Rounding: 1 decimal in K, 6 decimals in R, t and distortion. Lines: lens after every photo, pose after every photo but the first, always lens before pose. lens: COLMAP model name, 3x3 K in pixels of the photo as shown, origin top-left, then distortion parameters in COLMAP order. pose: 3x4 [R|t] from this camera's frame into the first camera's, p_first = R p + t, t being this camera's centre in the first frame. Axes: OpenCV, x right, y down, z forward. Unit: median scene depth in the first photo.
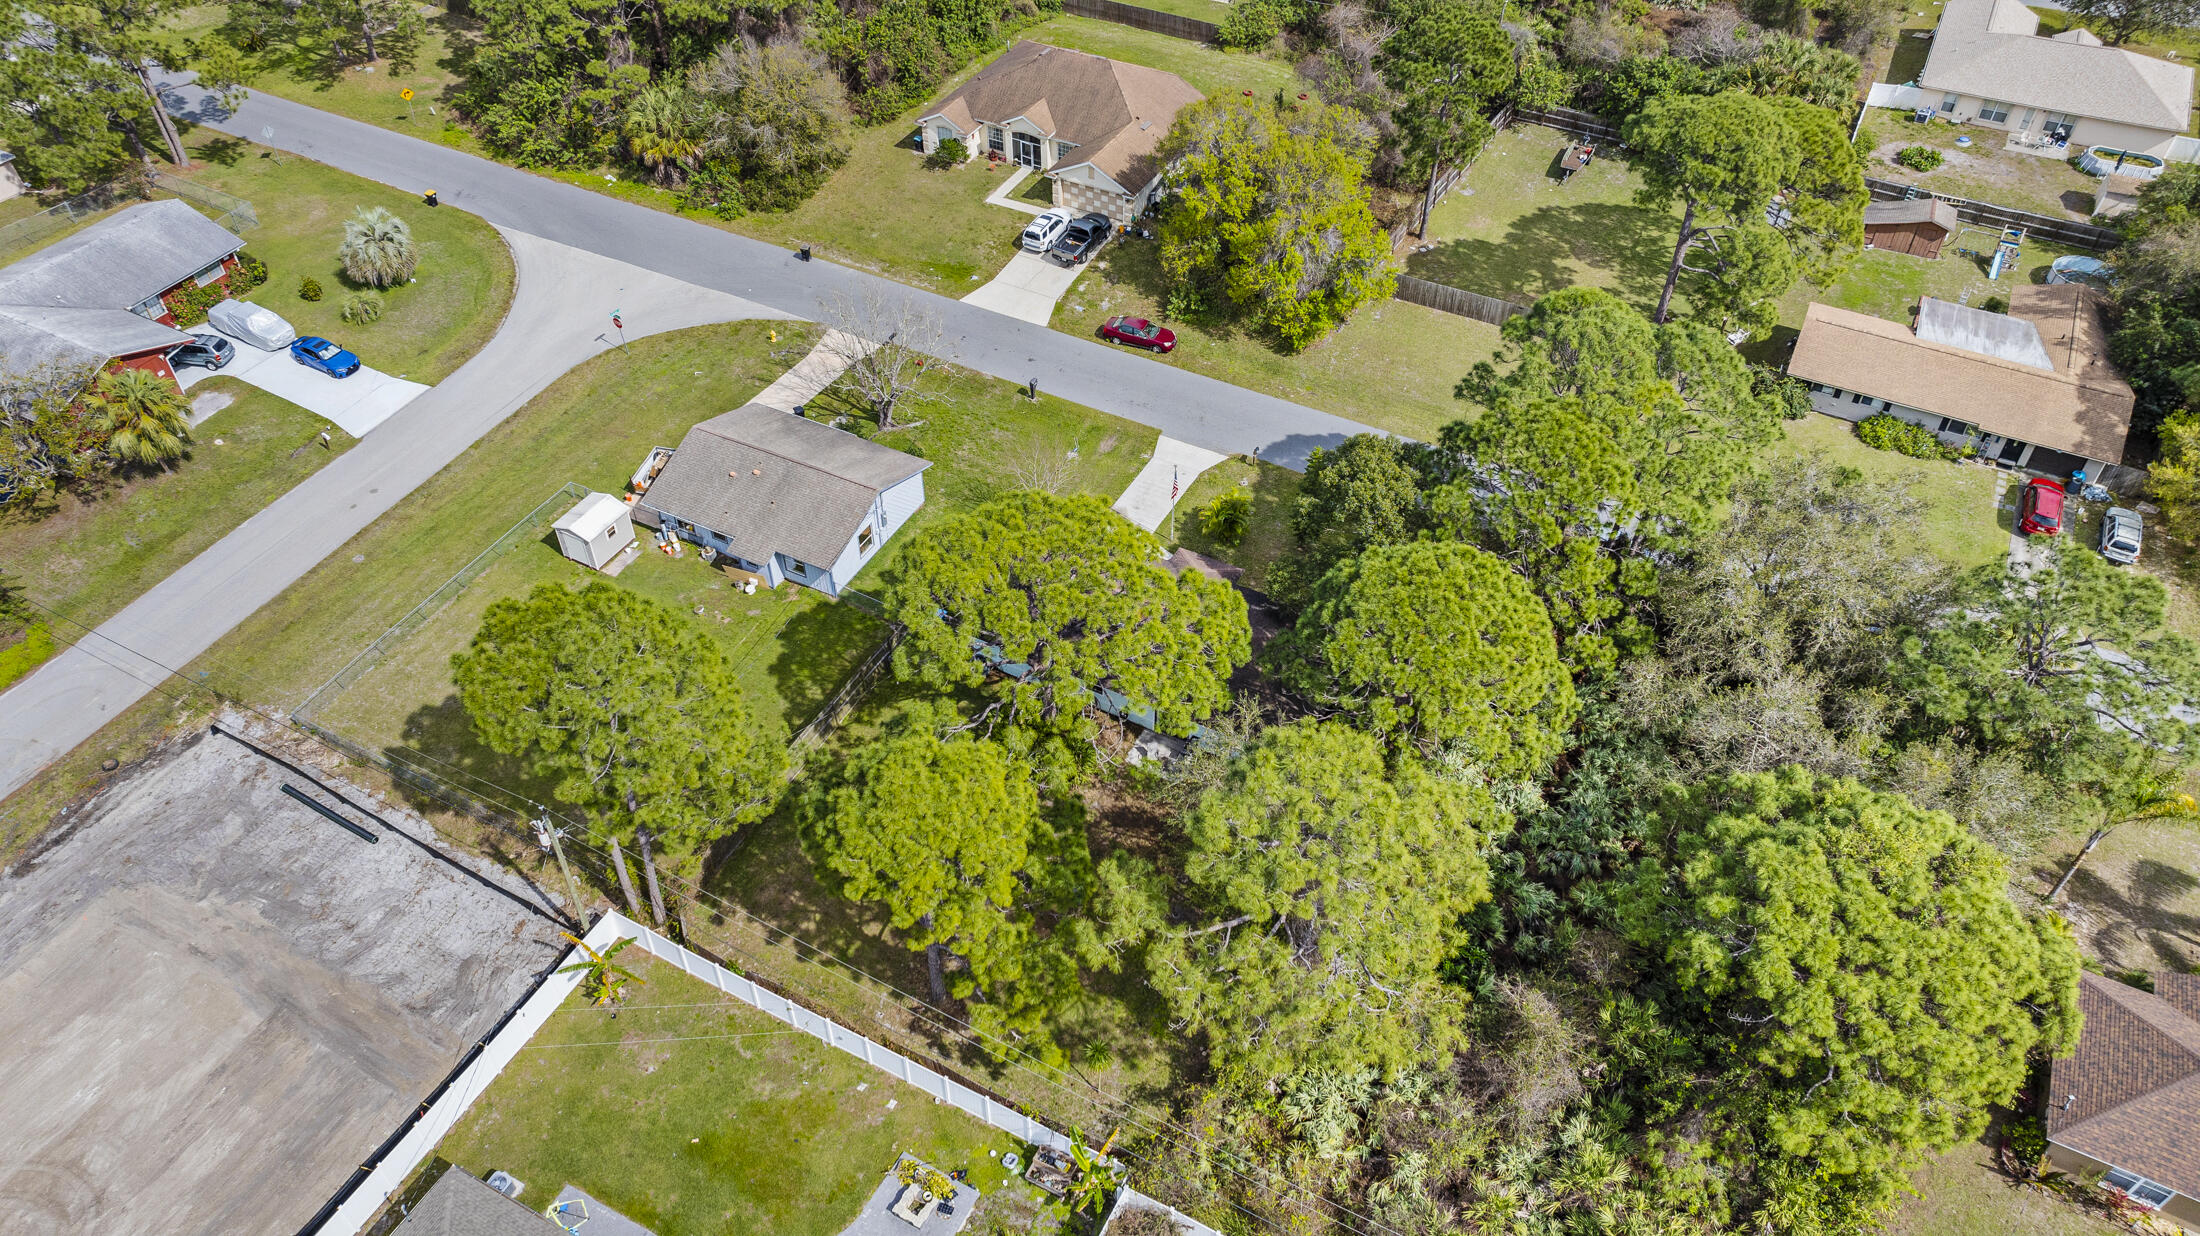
lens RADIAL K [[1560.7, 0, 1103.4], [0, 1560.7, 614.6], [0, 0, 1]] dist [-0.014009, 0.000791]
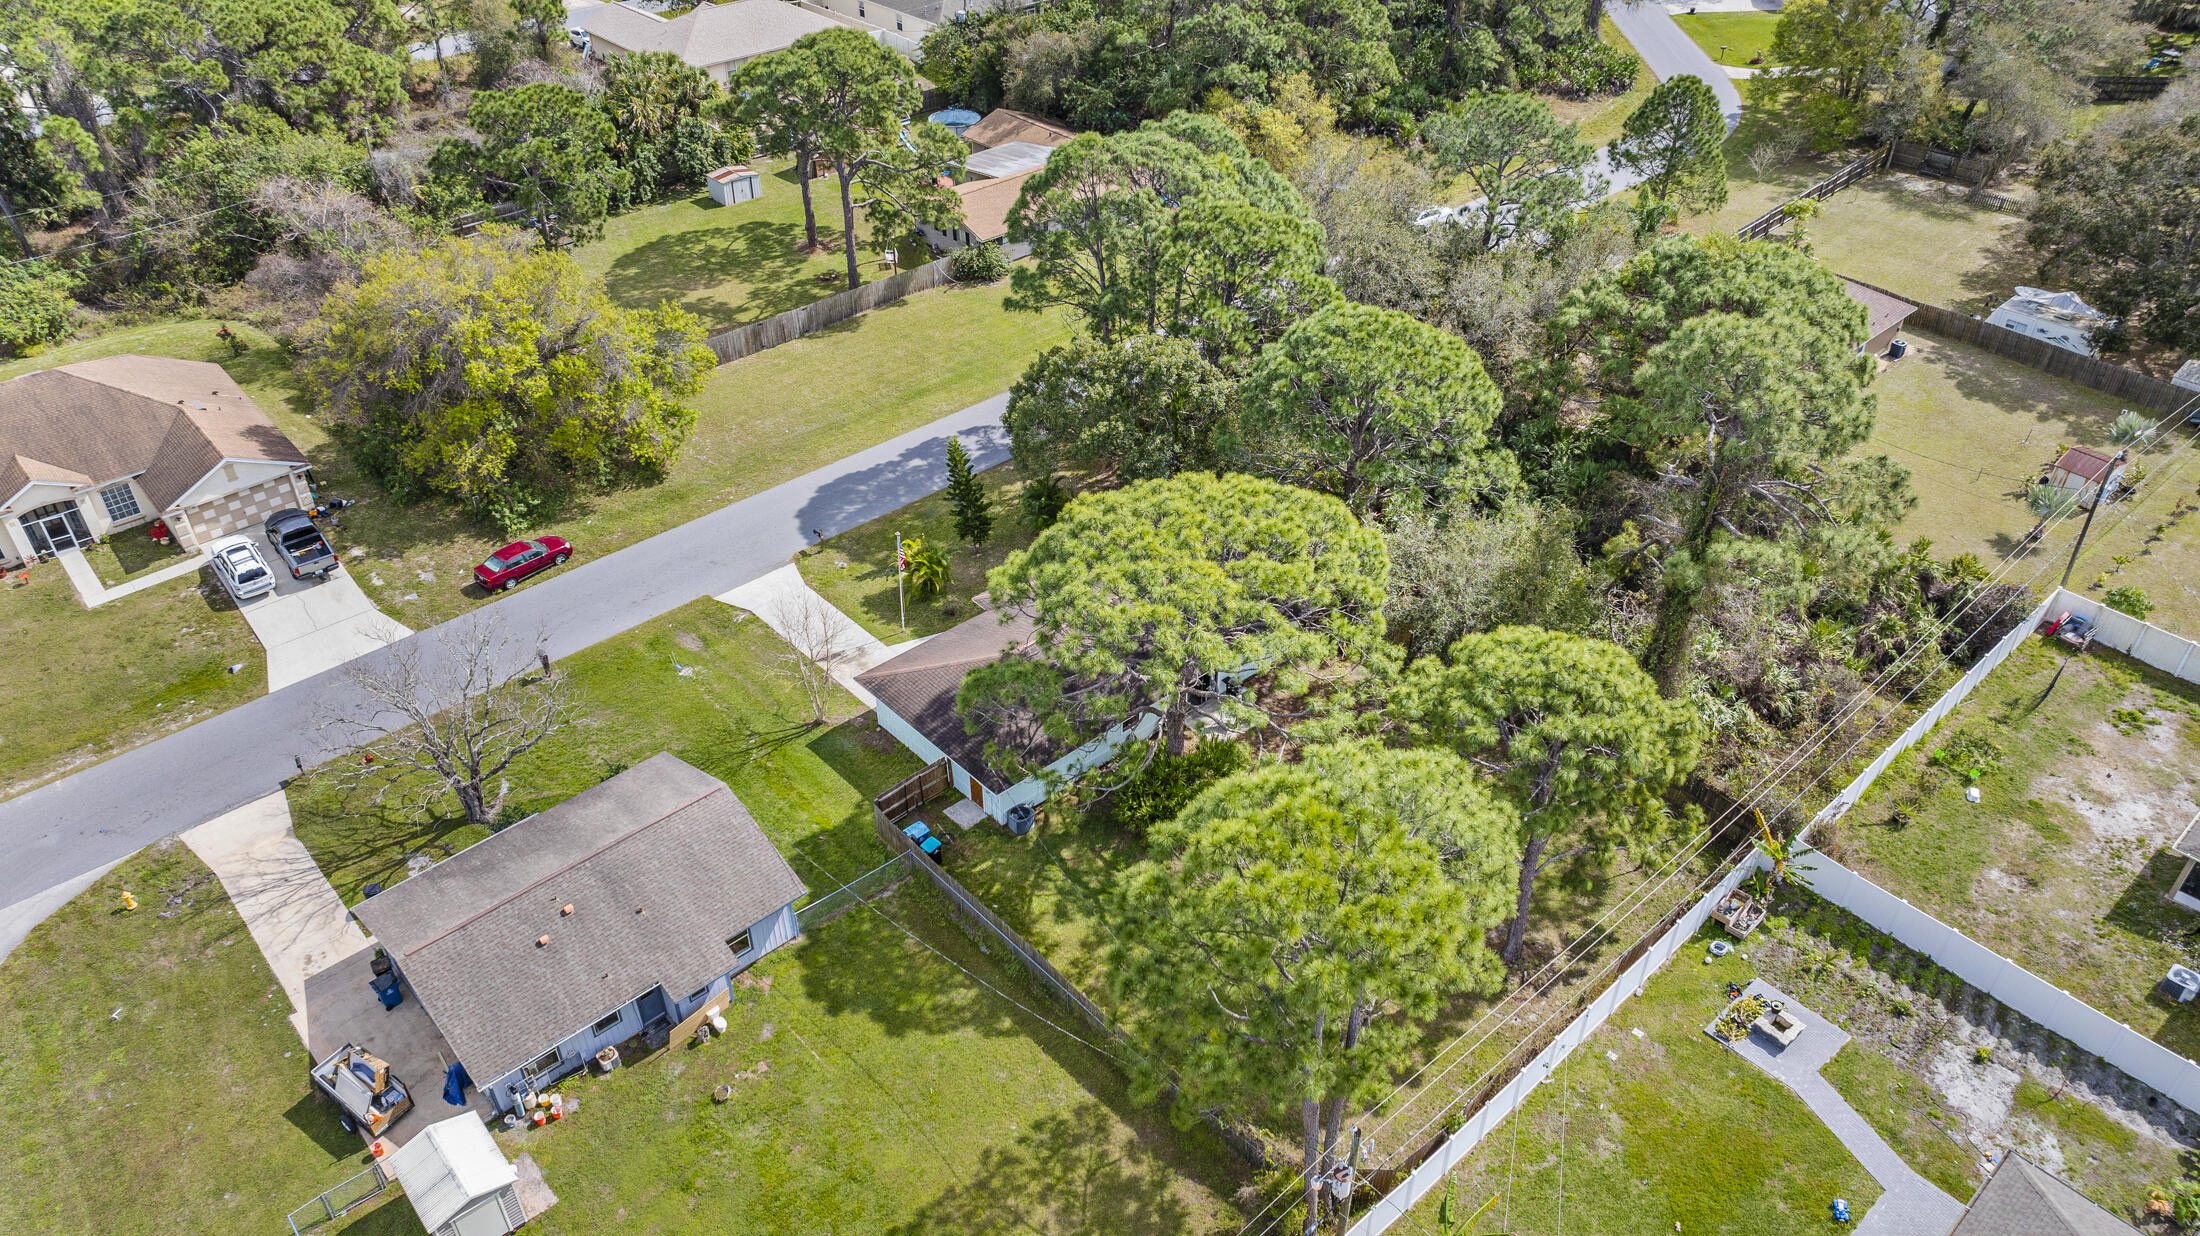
lens RADIAL K [[1560.7, 0, 1102.4], [0, 1560.7, 619.4], [0, 0, 1]] dist [-0.014009, 0.000791]
pose [[0.338723, -0.556839, 0.758417, -0.473090], [0.650866, 0.720758, 0.238500, -0.156694], [-0.679441, 0.412842, 0.606565, 0.358426]]
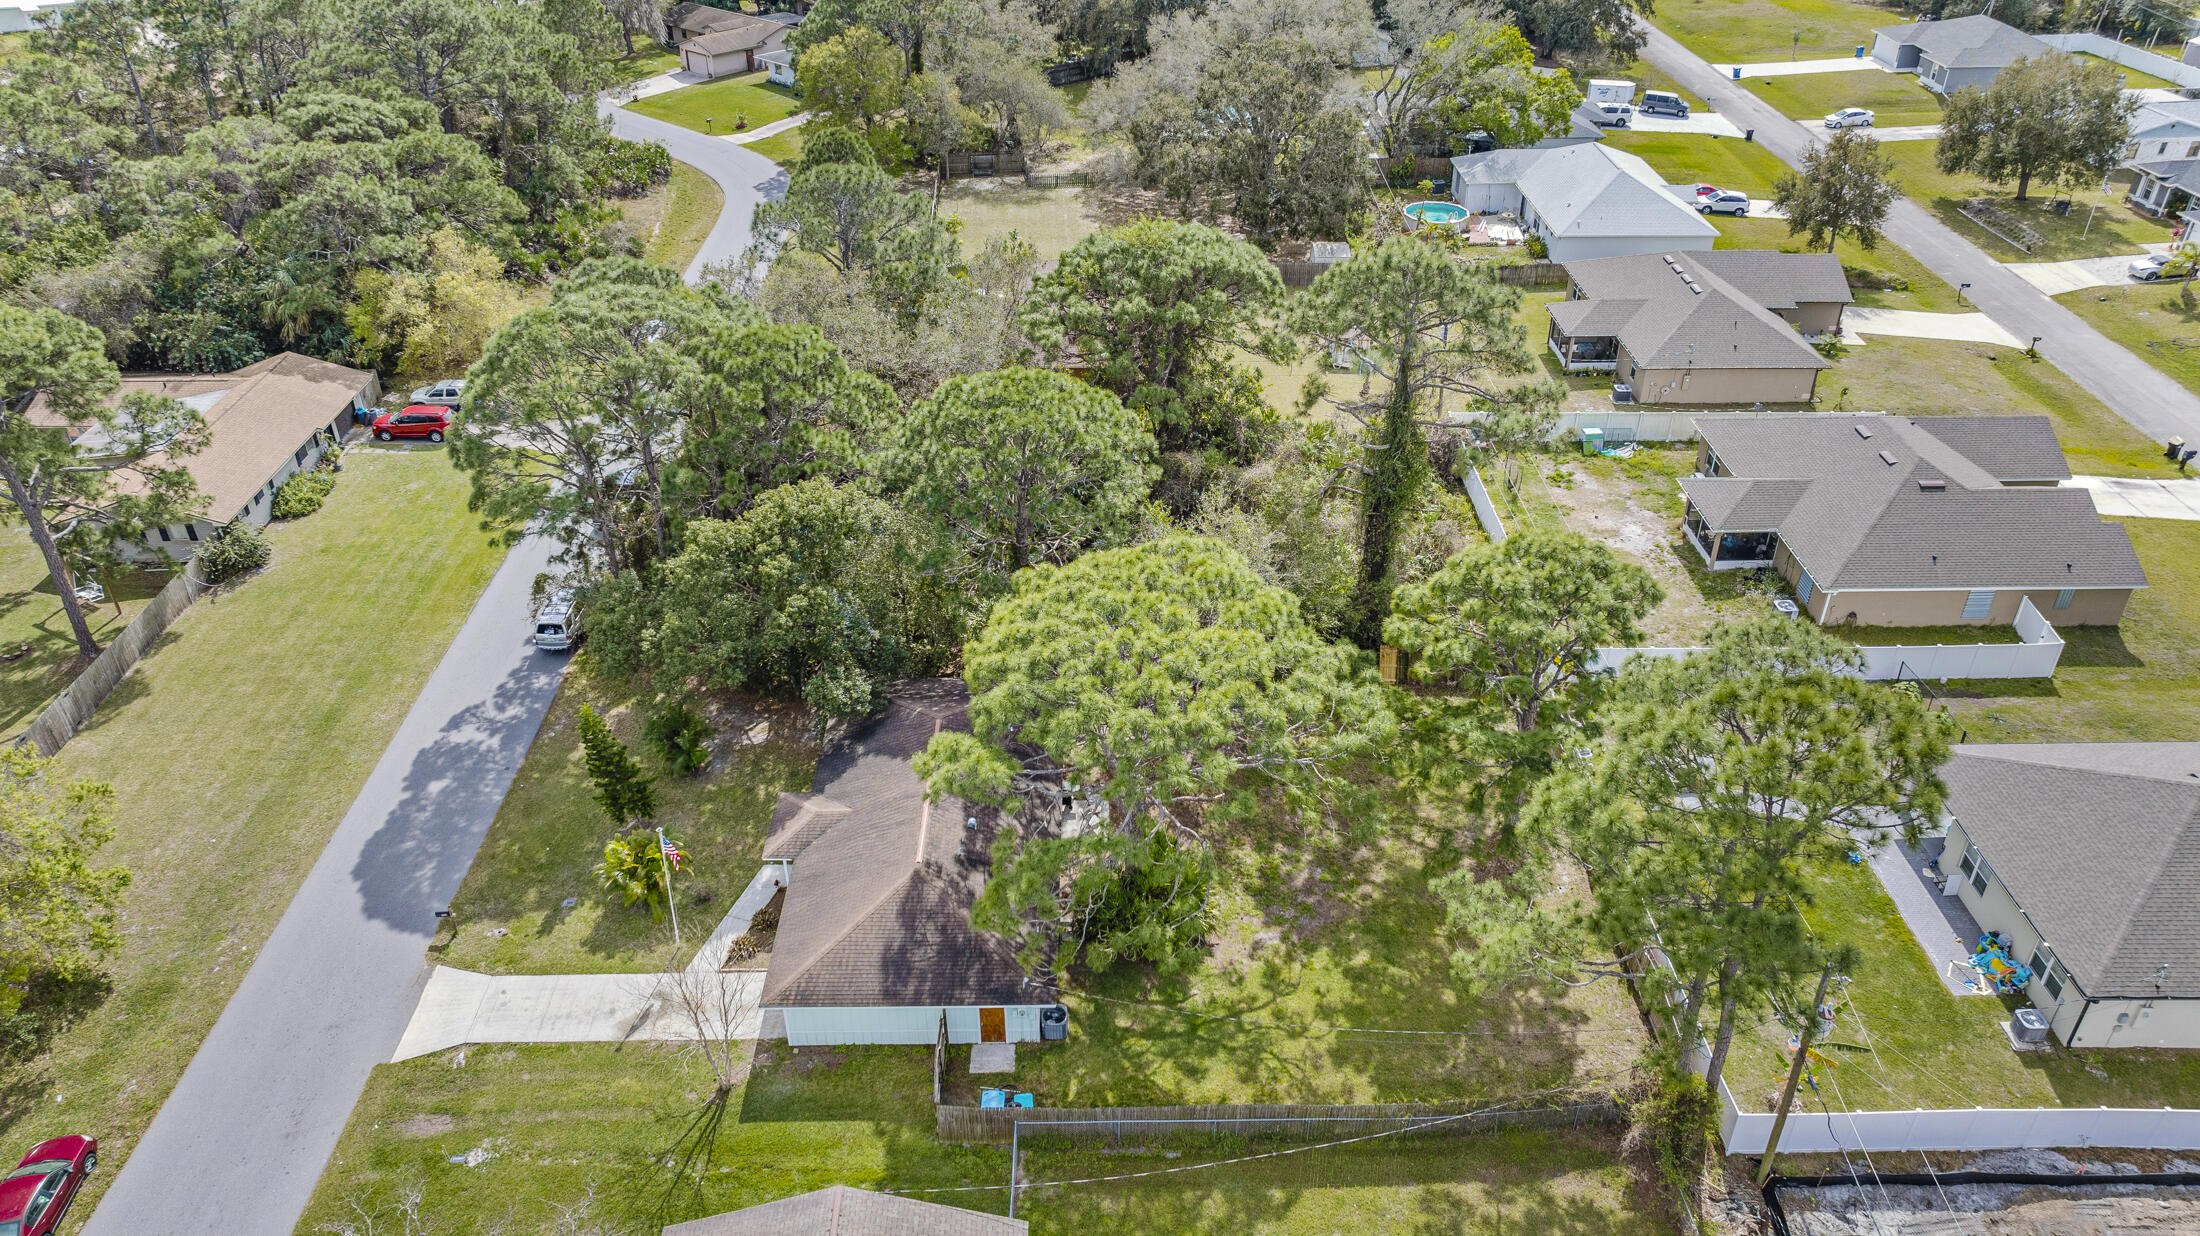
lens RADIAL K [[1560.7, 0, 1103.6], [0, 1560.7, 618.7], [0, 0, 1]] dist [-0.014009, 0.000791]
pose [[-0.485994, -0.467699, 0.738287, -0.395861], [0.606672, 0.427535, 0.670196, -0.372941], [-0.629093, 0.773609, 0.075961, 0.626230]]
